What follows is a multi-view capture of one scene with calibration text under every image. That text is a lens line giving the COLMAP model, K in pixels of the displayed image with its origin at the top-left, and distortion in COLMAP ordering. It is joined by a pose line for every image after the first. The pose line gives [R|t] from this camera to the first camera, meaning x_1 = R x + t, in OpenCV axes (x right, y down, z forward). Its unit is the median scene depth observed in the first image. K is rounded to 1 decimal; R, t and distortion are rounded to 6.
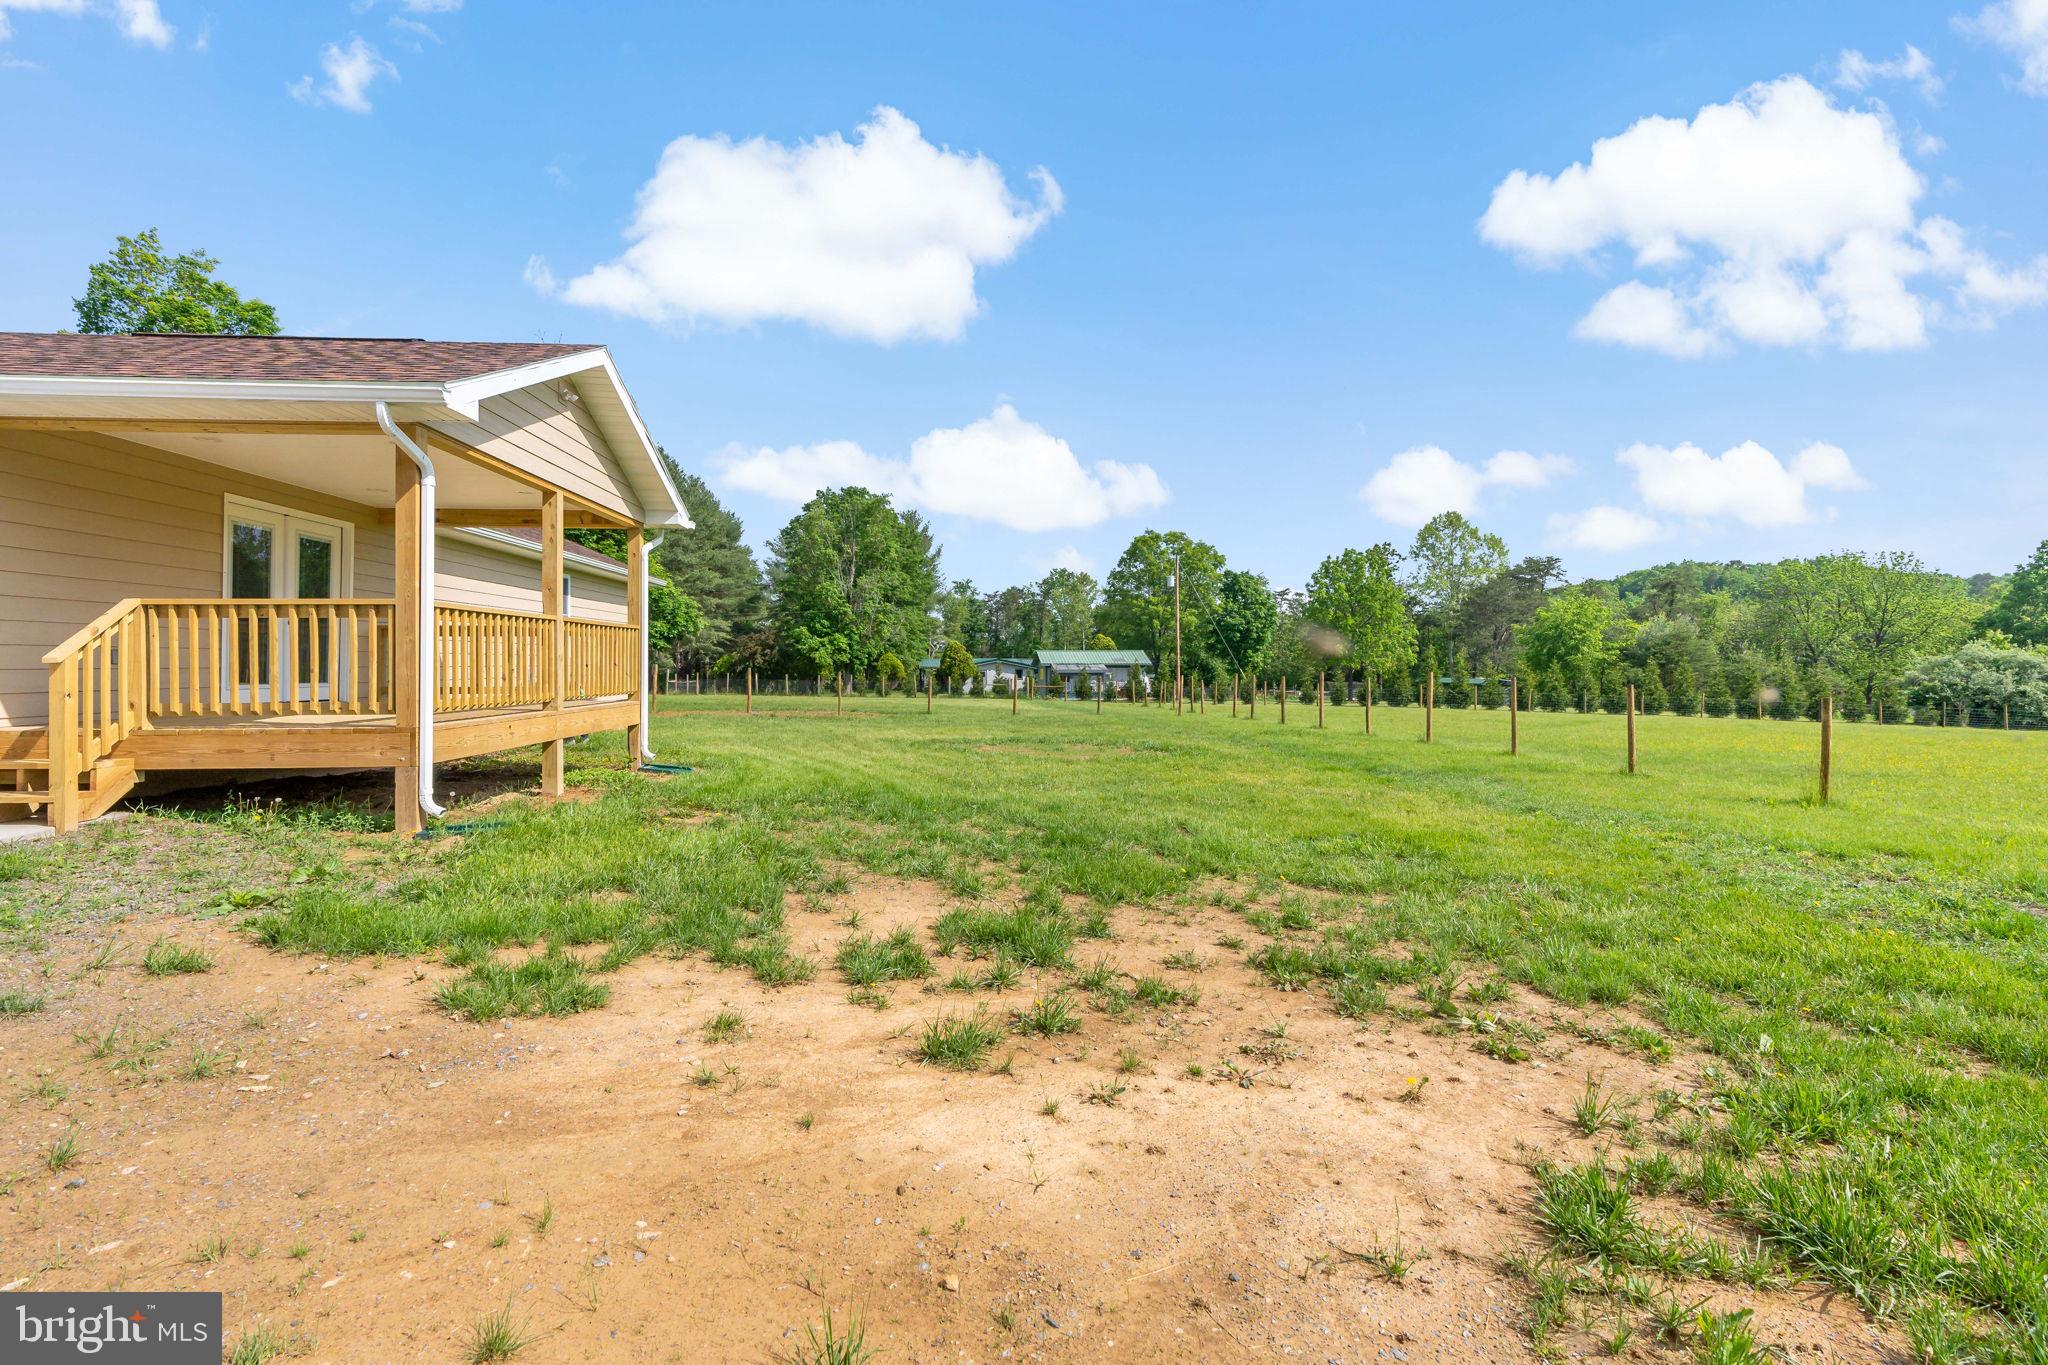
lens RADIAL K [[947.3, 0, 1031.4], [0, 947.3, 676.1], [0, 0, 1]] dist [-0.008157, 0.000321]
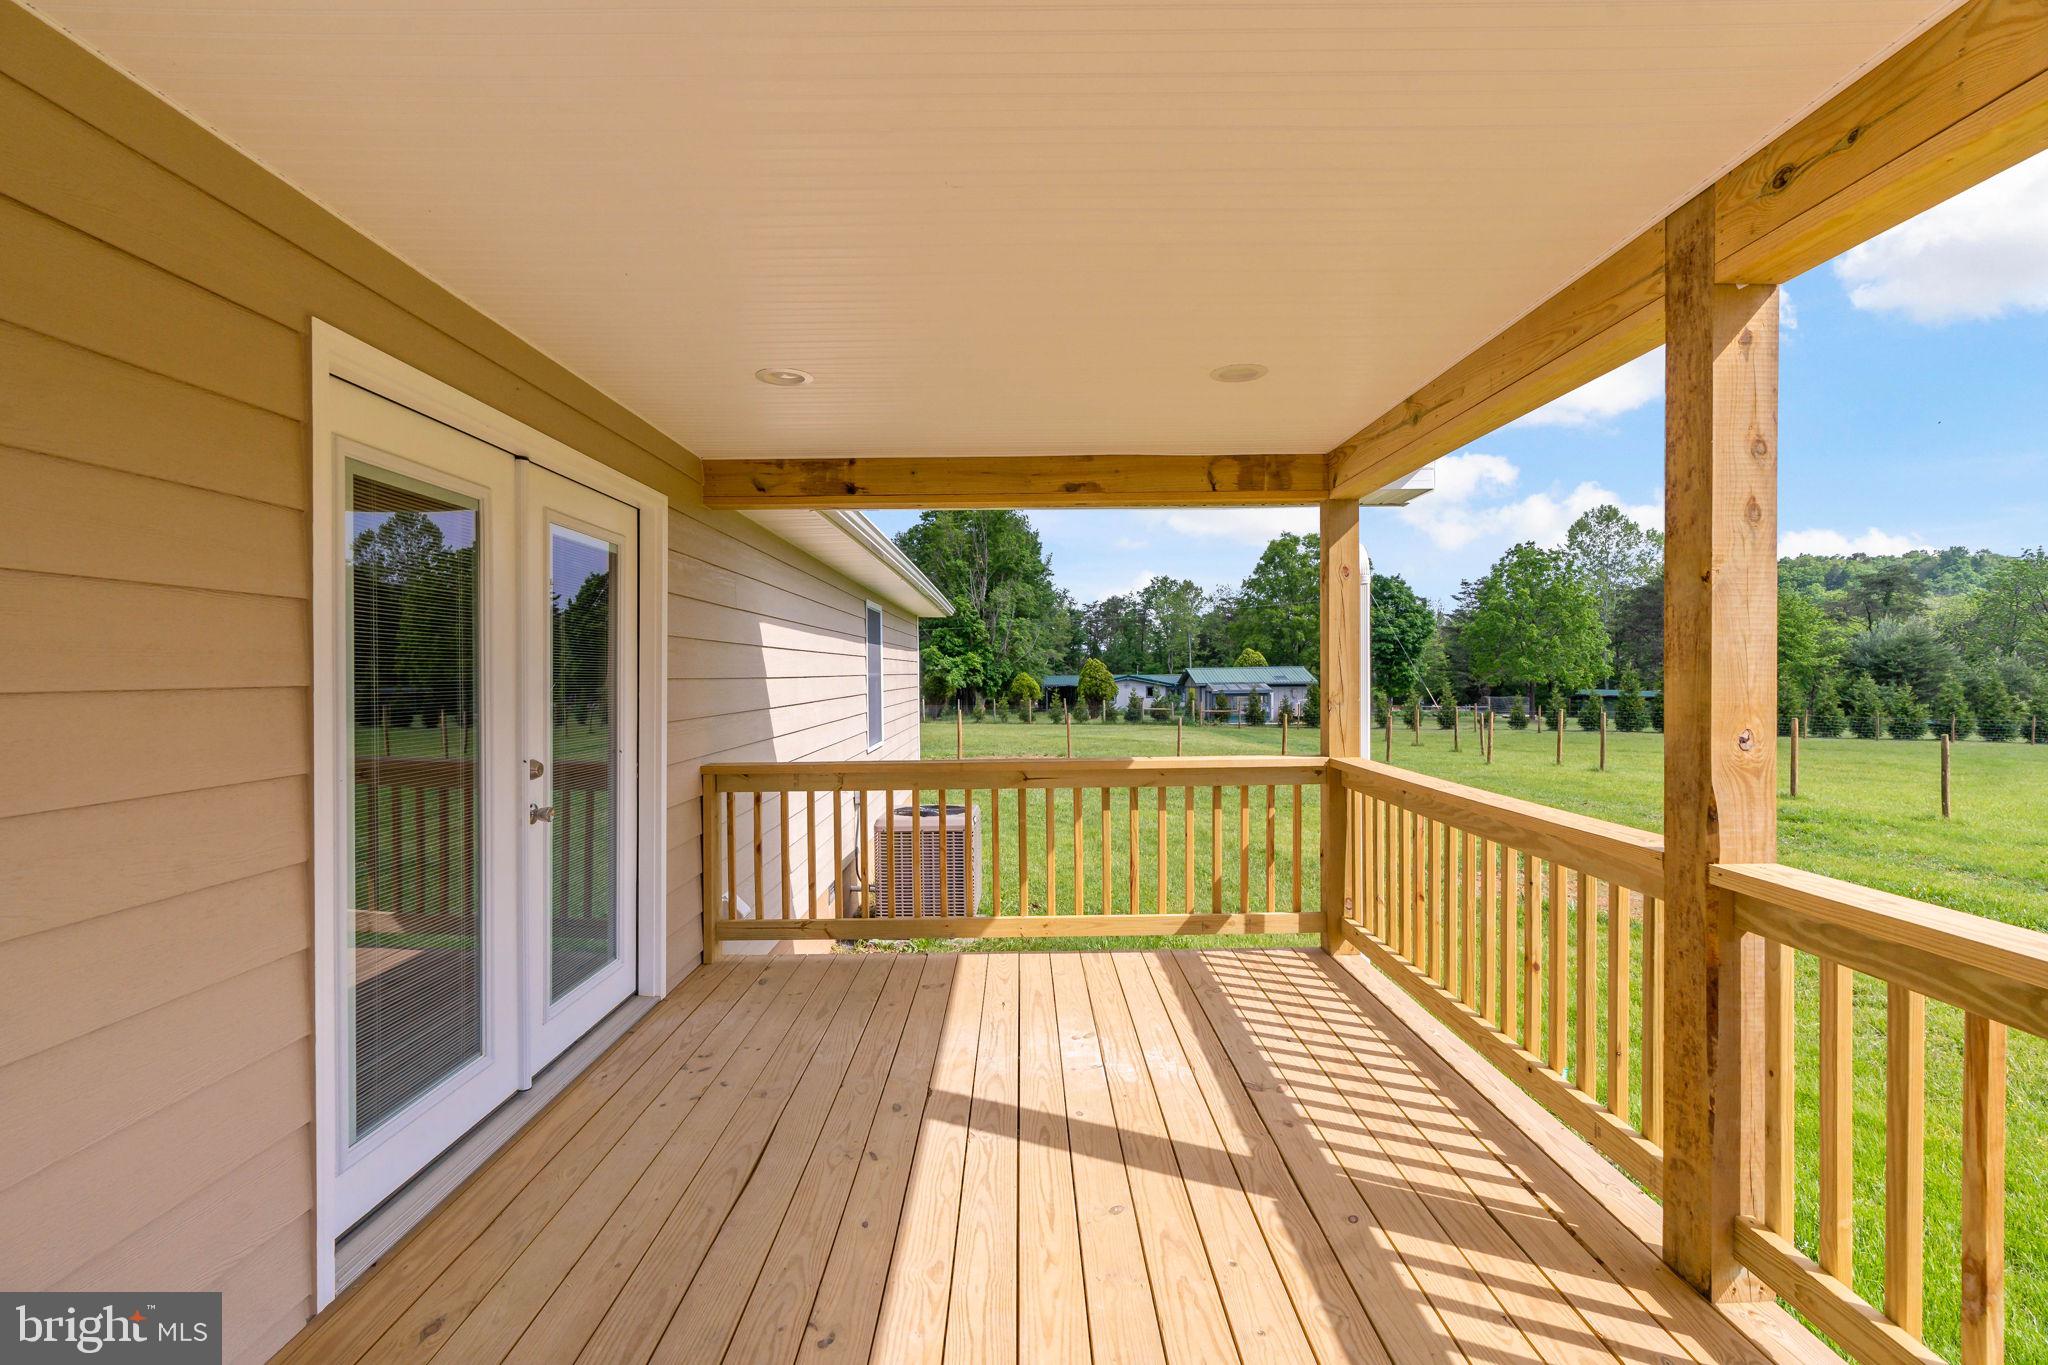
lens RADIAL K [[945.5, 0, 998.5], [0, 945.5, 675.3], [0, 0, 1]] dist [-0.018548, 0.008241]
pose [[0.994109, -0.009133, -0.108000, -0.076323], [0.008018, 0.999910, -0.010758, -0.012257], [0.108088, 0.009829, 0.994093, 0.090417]]
